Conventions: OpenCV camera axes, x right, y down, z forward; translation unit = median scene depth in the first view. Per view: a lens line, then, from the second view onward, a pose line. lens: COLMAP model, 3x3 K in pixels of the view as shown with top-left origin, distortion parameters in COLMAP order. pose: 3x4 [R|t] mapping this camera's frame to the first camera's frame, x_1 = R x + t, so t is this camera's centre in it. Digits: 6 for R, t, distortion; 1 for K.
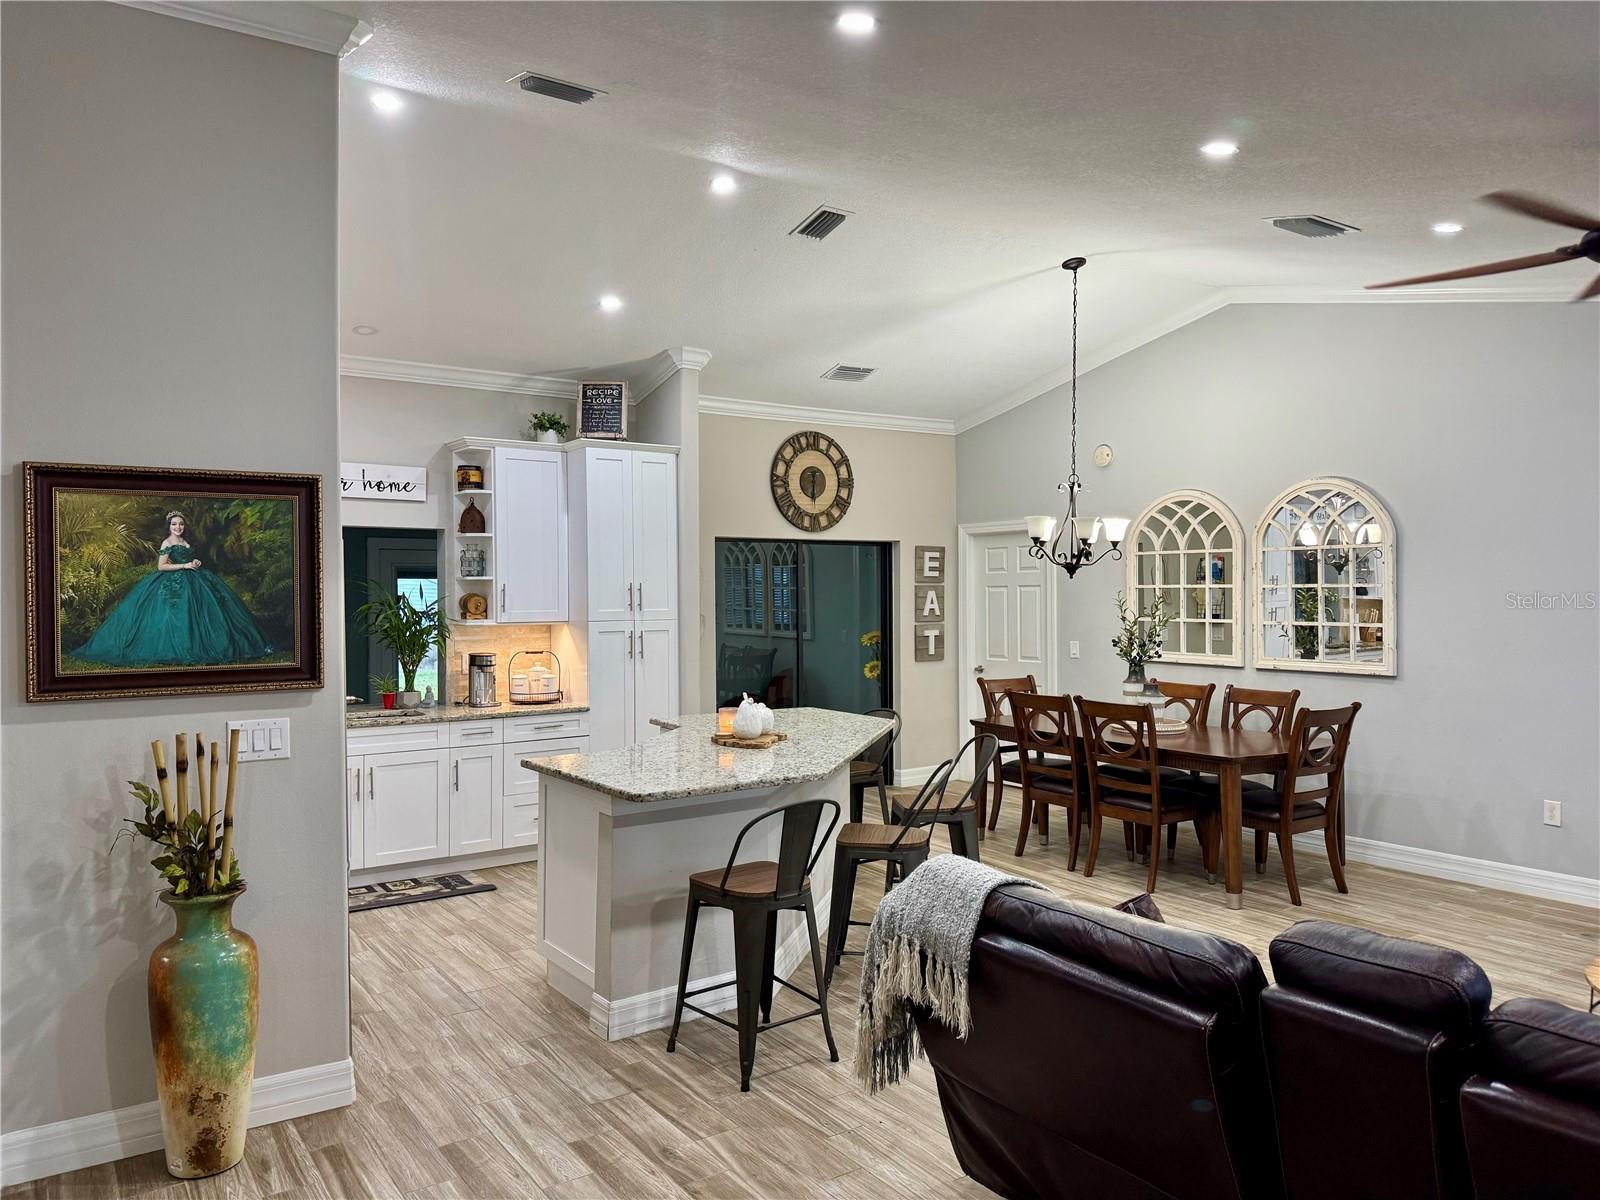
lens RADIAL K [[1136.4, 0, 793.3], [0, 1136.4, 601.2], [0, 0, 1]] dist [0.066657, -0.073963]
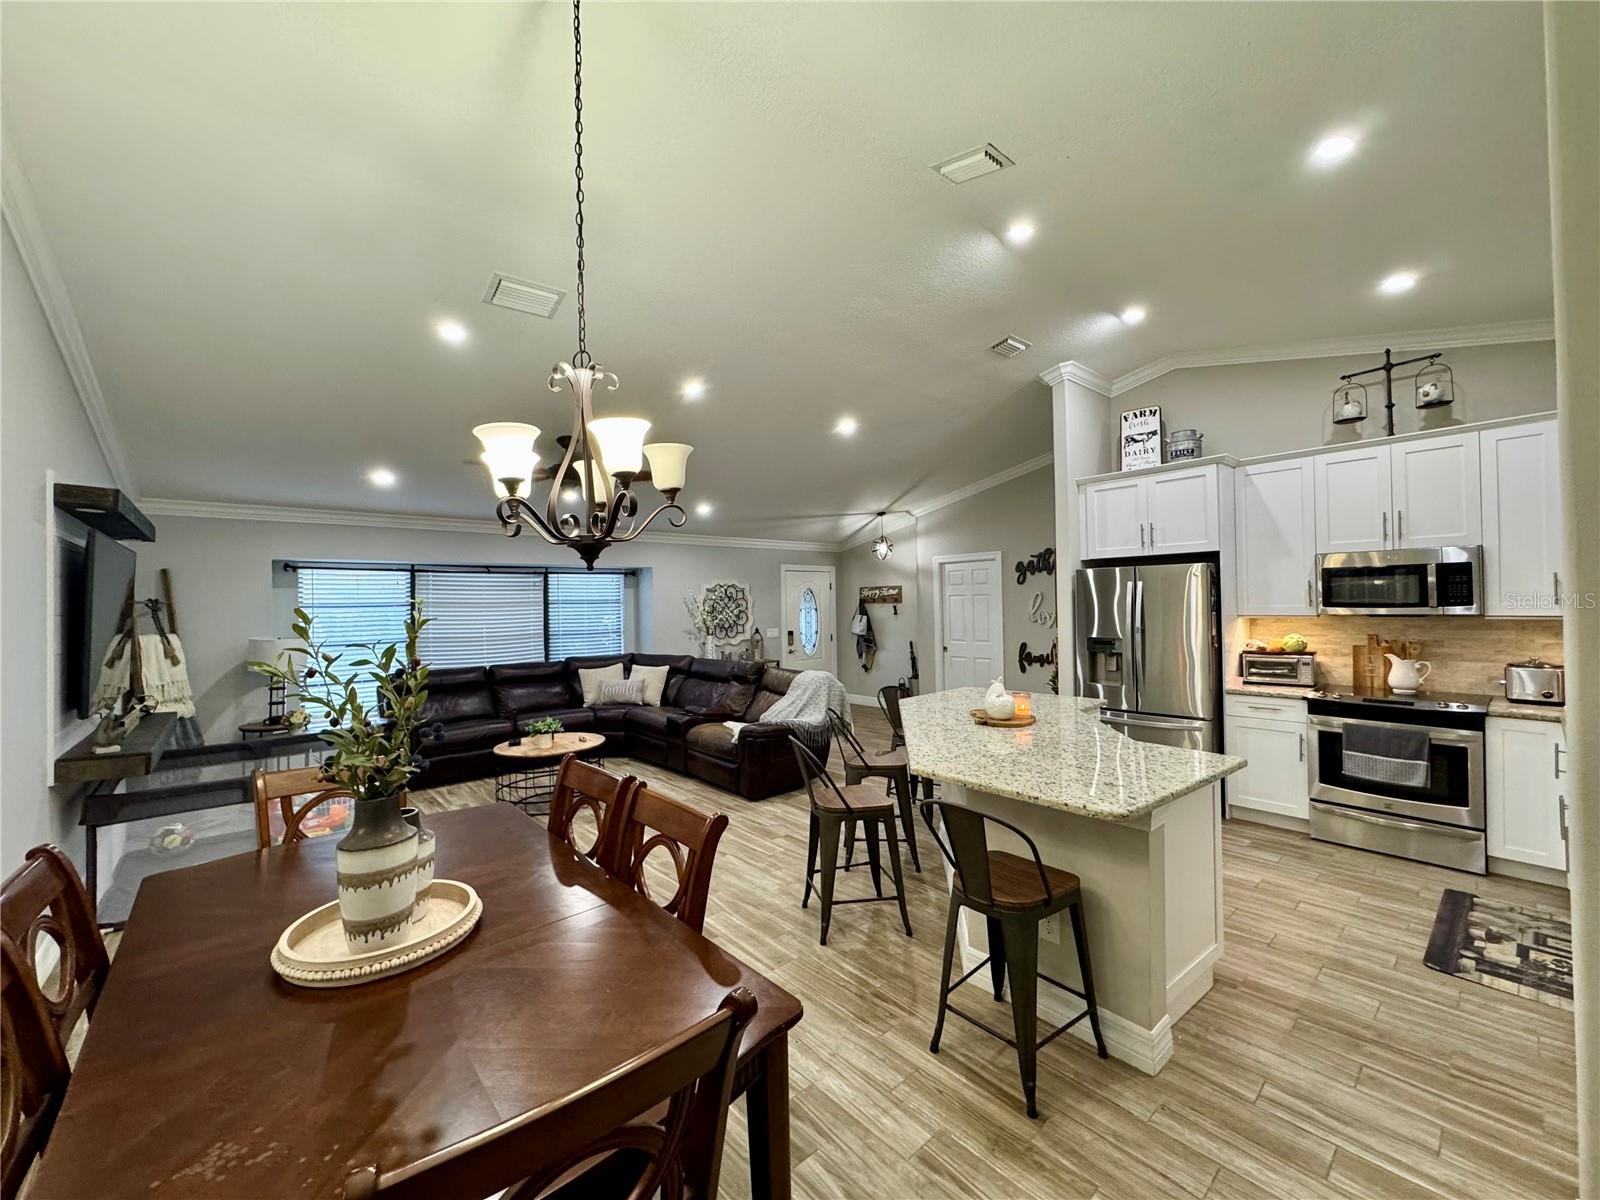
lens RADIAL K [[646.4, 0, 796.0], [0, 646.4, 596.1], [0, 0, 1]] dist [0.002171, -0.000117]
pose [[-0.993898, 0.022650, -0.107948, 0.147714], [0.022938, 0.999736, -0.001428, -0.004665], [0.107887, -0.003895, -0.994155, 1.009385]]
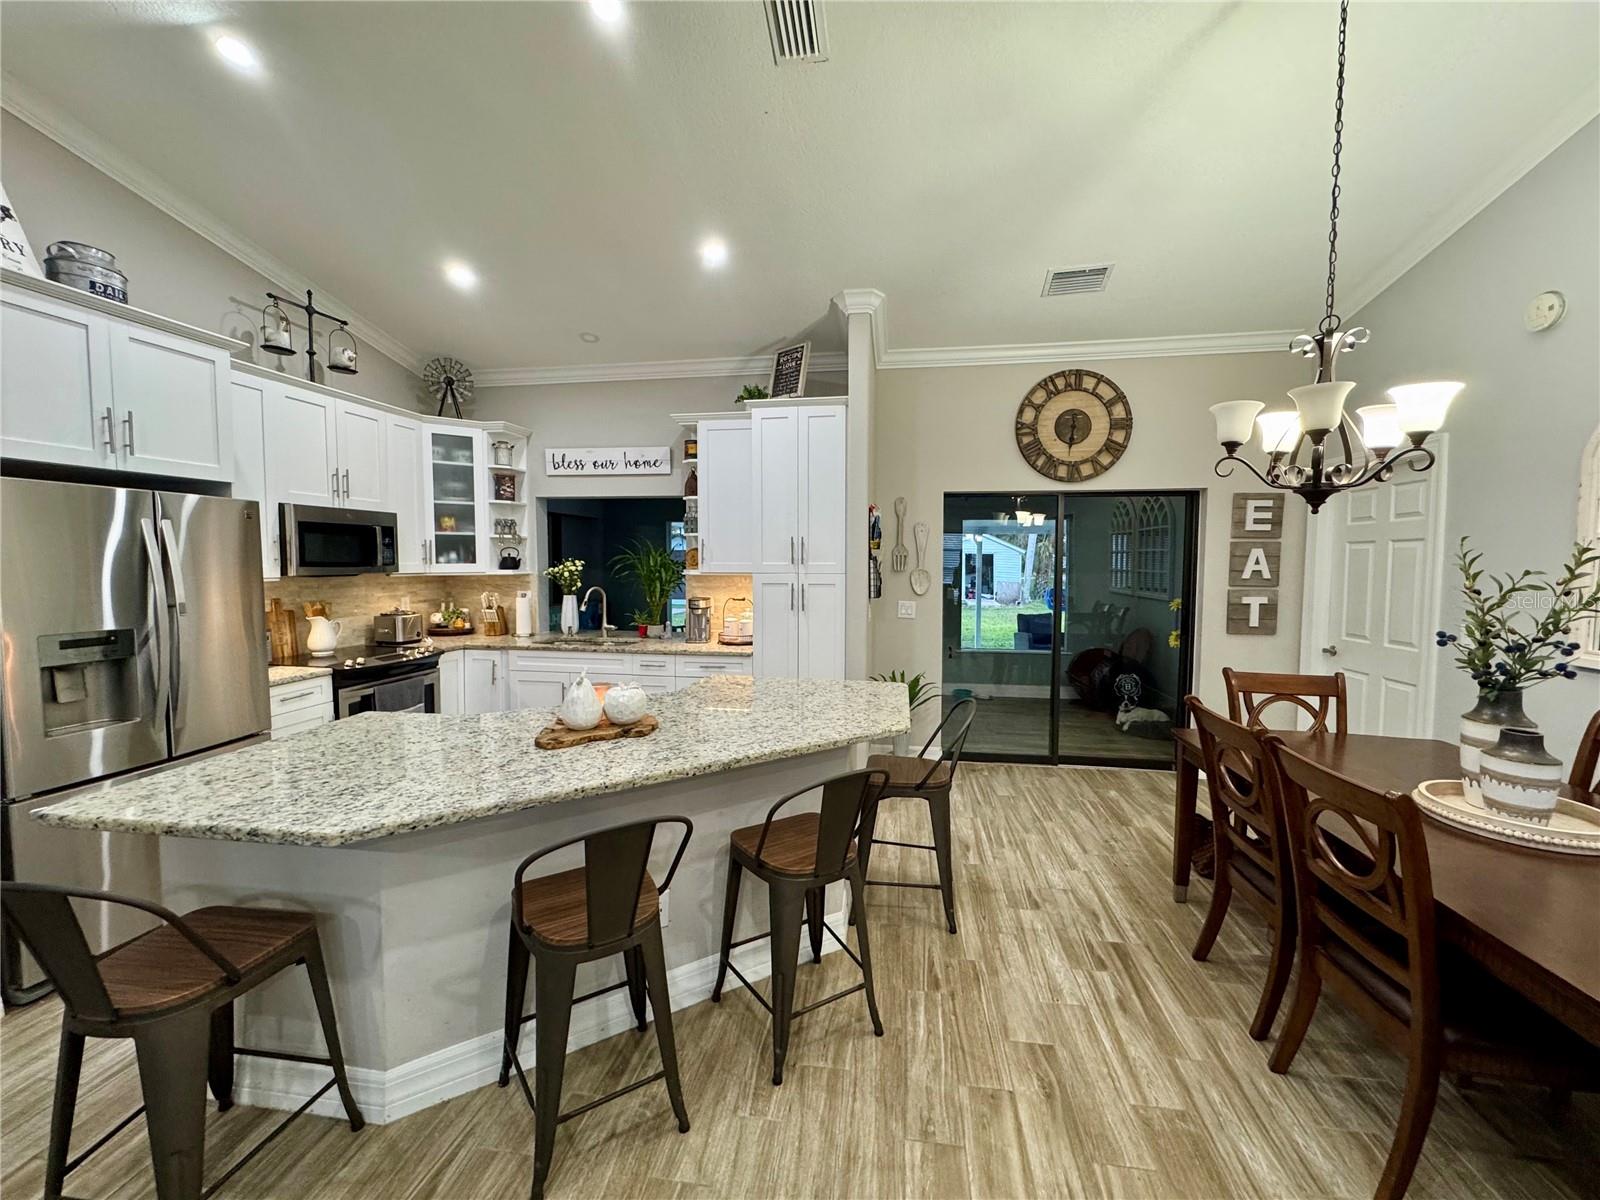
lens RADIAL K [[646.4, 0, 795.0], [0, 646.4, 596.4], [0, 0, 1]] dist [0.002171, -0.000117]
pose [[0.725709, 0.046730, -0.686413, 0.217603], [-0.012889, 0.998439, 0.054346, 0.004595], [0.687881, -0.030592, 0.725179, 0.476812]]
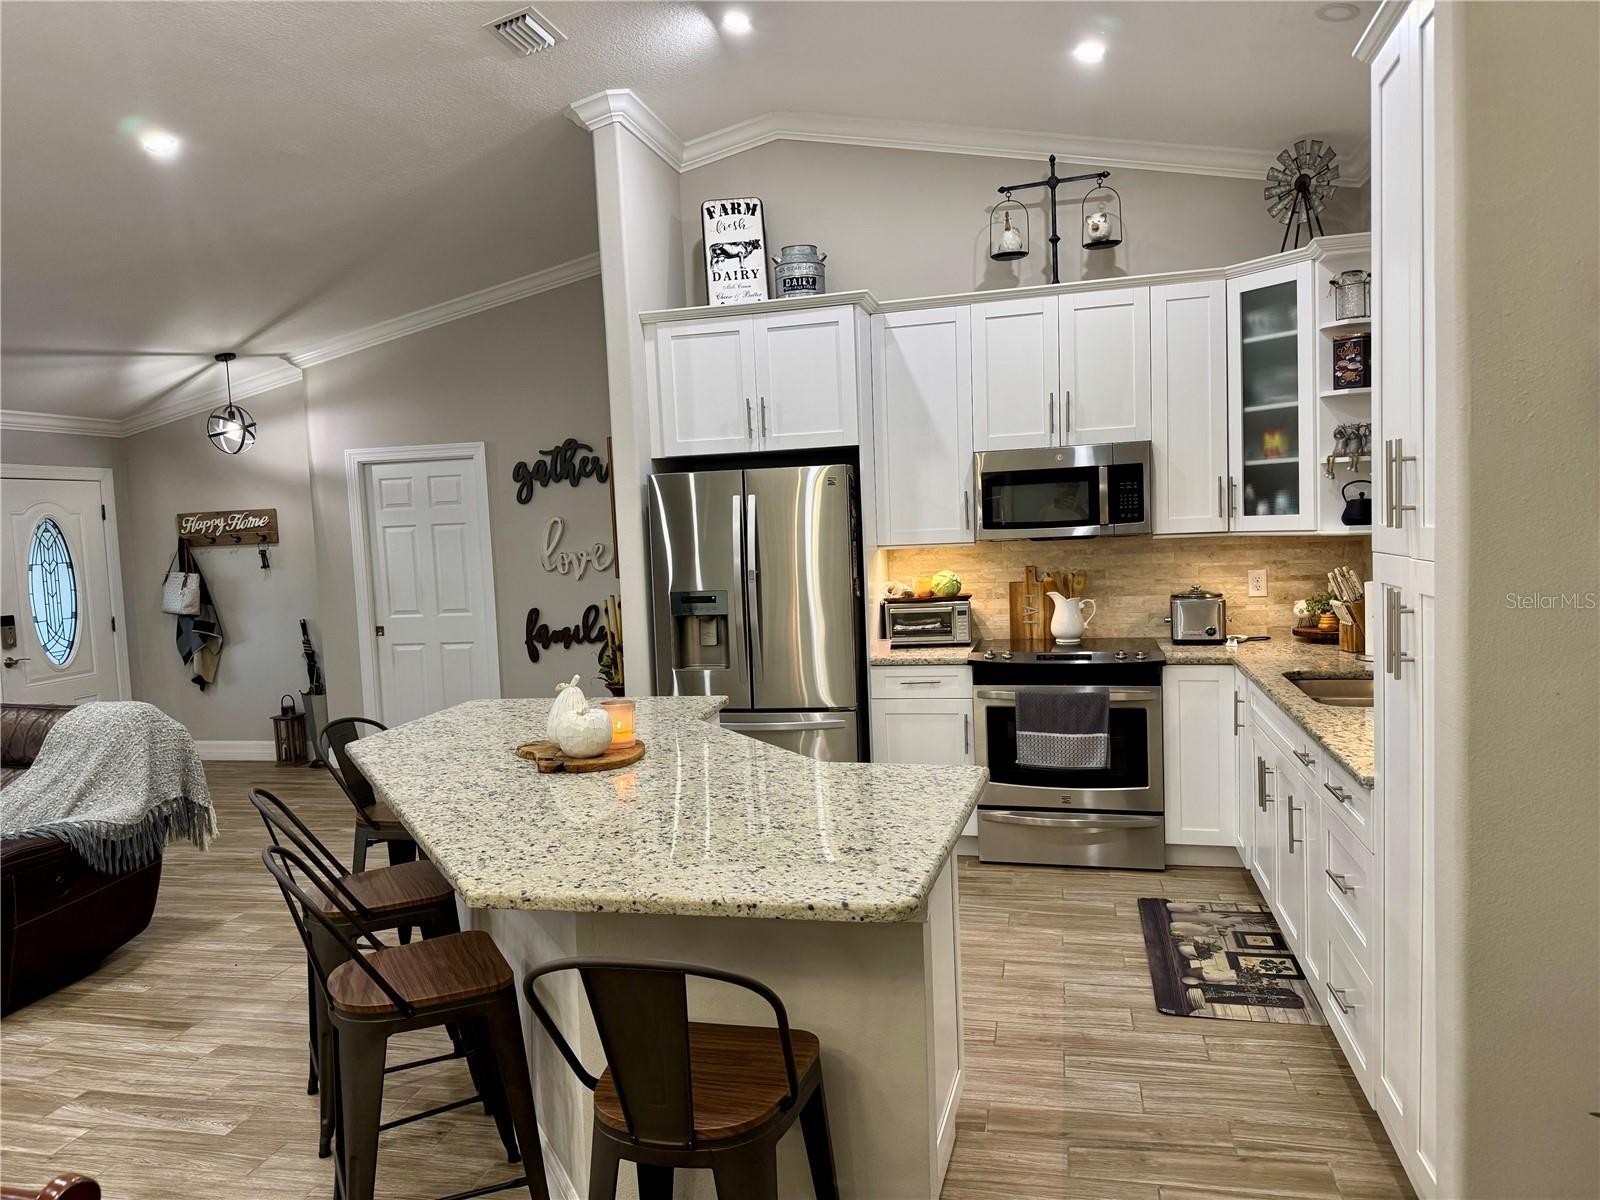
lens RADIAL K [[1136.4, 0, 788.4], [0, 1136.4, 600.4], [0, 0, 1]] dist [0.066657, -0.073963]
pose [[-0.746396, 0.085758, -0.659953, 0.169824], [0.042851, 0.995798, 0.080936, -0.003206], [0.664121, 0.032130, -0.746935, 0.940445]]
